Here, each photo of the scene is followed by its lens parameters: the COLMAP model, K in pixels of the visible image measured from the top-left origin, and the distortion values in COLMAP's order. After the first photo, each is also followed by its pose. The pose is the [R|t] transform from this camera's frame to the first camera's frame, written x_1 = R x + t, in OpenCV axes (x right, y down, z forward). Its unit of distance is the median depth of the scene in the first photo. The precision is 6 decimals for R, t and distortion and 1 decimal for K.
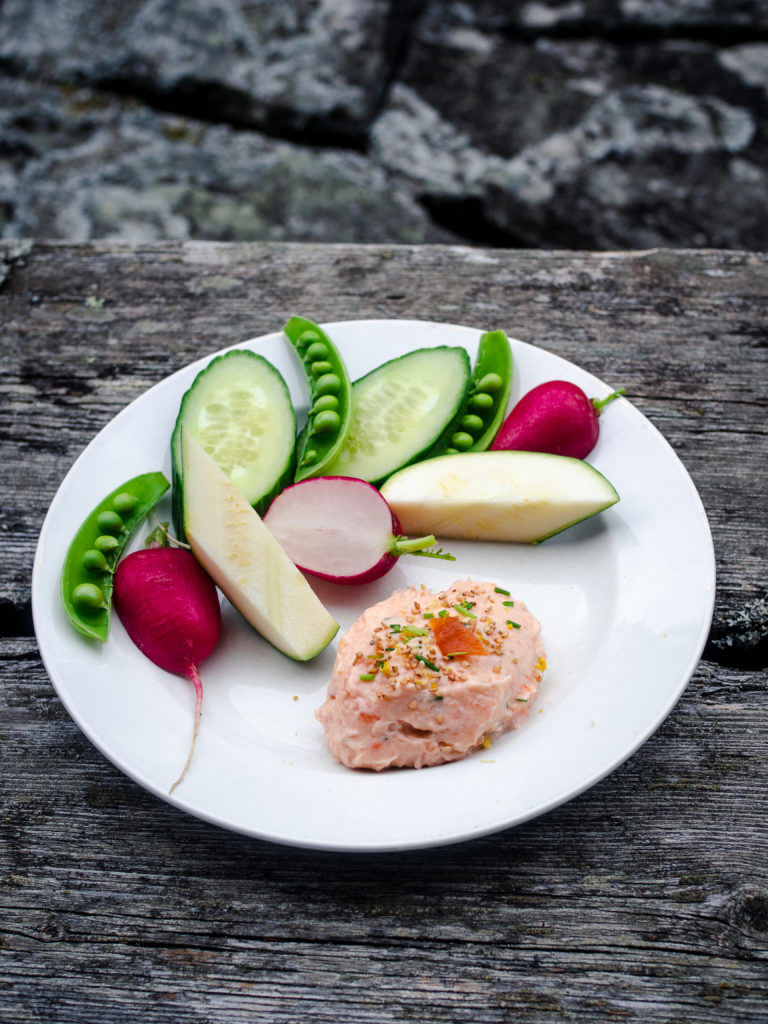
lens RADIAL K [[1529.3, 0, 384.0], [0, 1529.3, 512.0], [0, 0, 1]] dist [-0.143009, 0.053628]
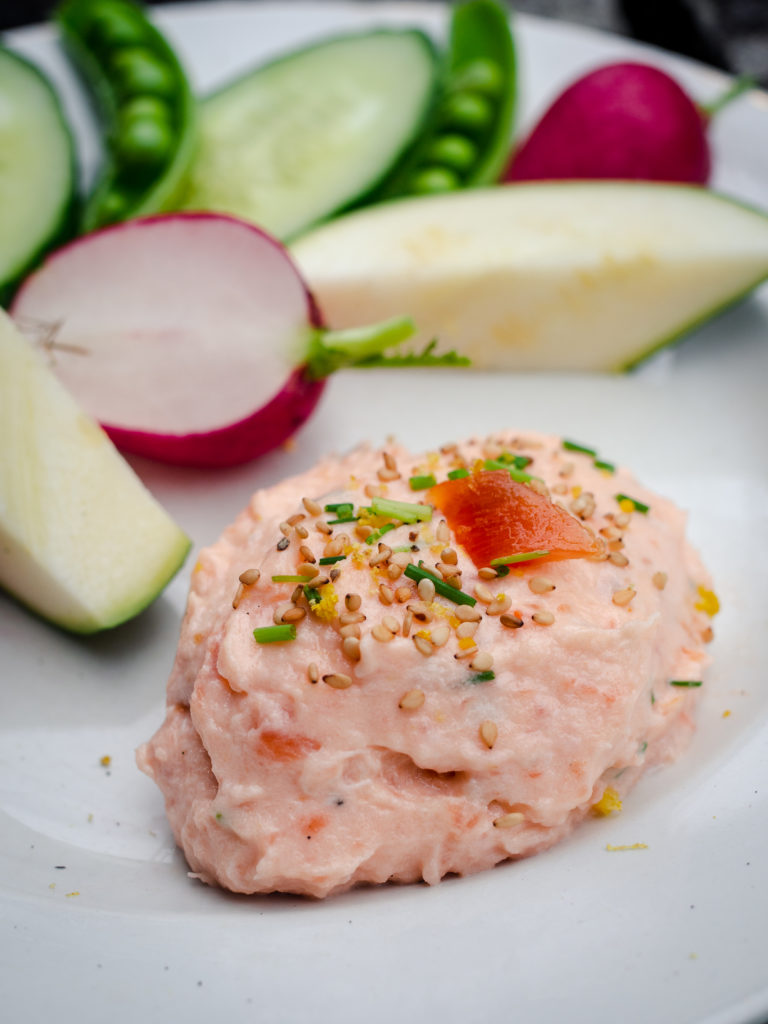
lens RADIAL K [[1529.3, 0, 384.0], [0, 1529.3, 512.0], [0, 0, 1]] dist [-0.143009, 0.053628]
pose [[0.993087, -0.046447, 0.107797, -0.022460], [0.058870, 0.991611, -0.115078, 0.119349], [-0.101548, 0.120628, 0.987490, 0.623377]]
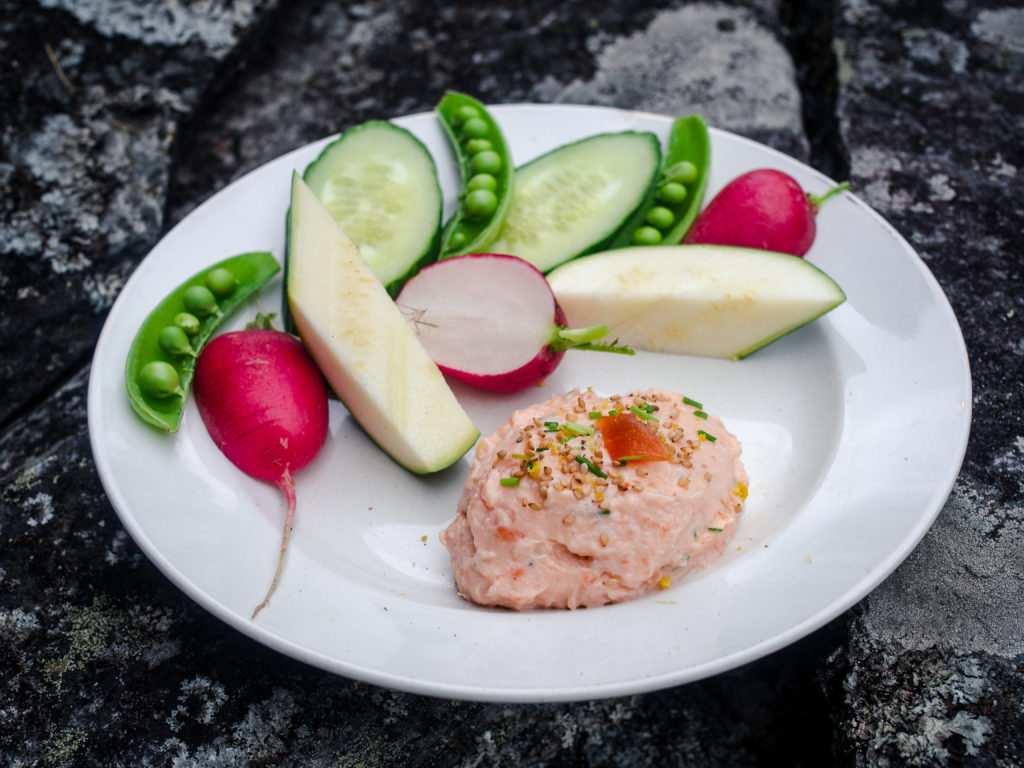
lens RADIAL K [[1529.3, 0, 512.0], [0, 1529.3, 384.0], [0, 0, 1]] dist [-0.143009, 0.053628]
pose [[0.998157, 0.049899, -0.034523, 0.013026], [-0.053770, 0.991049, -0.122190, 0.148318], [0.028116, 0.123821, 0.991906, 0.241336]]
